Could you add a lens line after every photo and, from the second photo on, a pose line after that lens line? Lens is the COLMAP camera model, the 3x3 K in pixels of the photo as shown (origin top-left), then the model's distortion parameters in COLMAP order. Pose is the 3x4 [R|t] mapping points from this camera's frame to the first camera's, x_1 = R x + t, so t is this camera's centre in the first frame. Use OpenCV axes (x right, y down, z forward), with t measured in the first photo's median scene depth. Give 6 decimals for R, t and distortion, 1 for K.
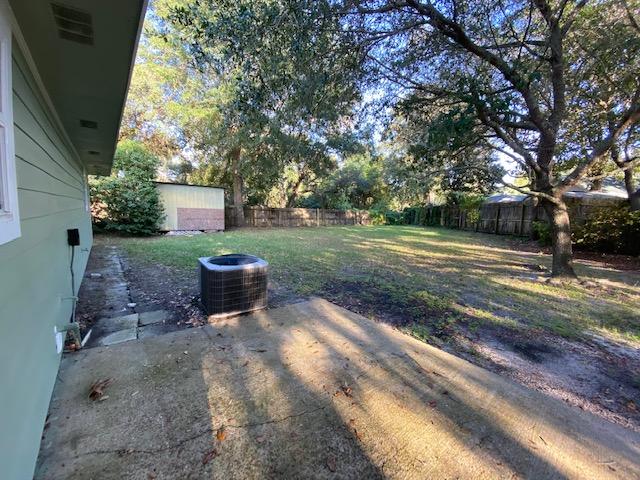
lens RADIAL K [[258.7, 0, 320.0], [0, 258.7, 240.0], [0, 0, 1]] dist [0.024626, -0.022690]
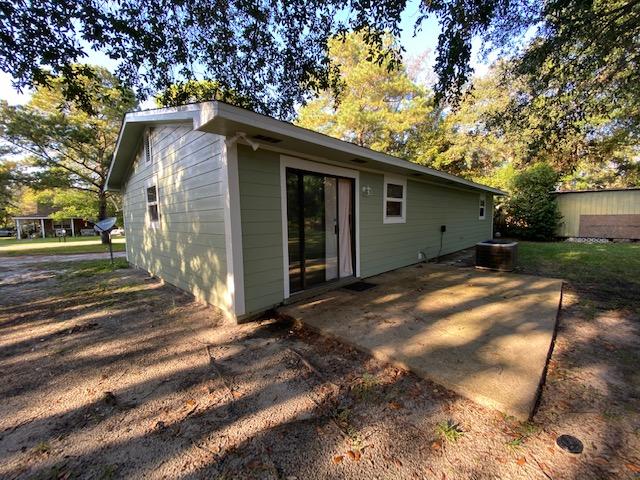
lens RADIAL K [[258.7, 0, 320.0], [0, 258.7, 240.0], [0, 0, 1]] dist [0.024626, -0.022690]
pose [[0.101839, 0.045609, -0.993755, 0.674336], [-0.089871, 0.995286, 0.036470, 0.051996], [0.990733, 0.085595, 0.105458, -0.209598]]
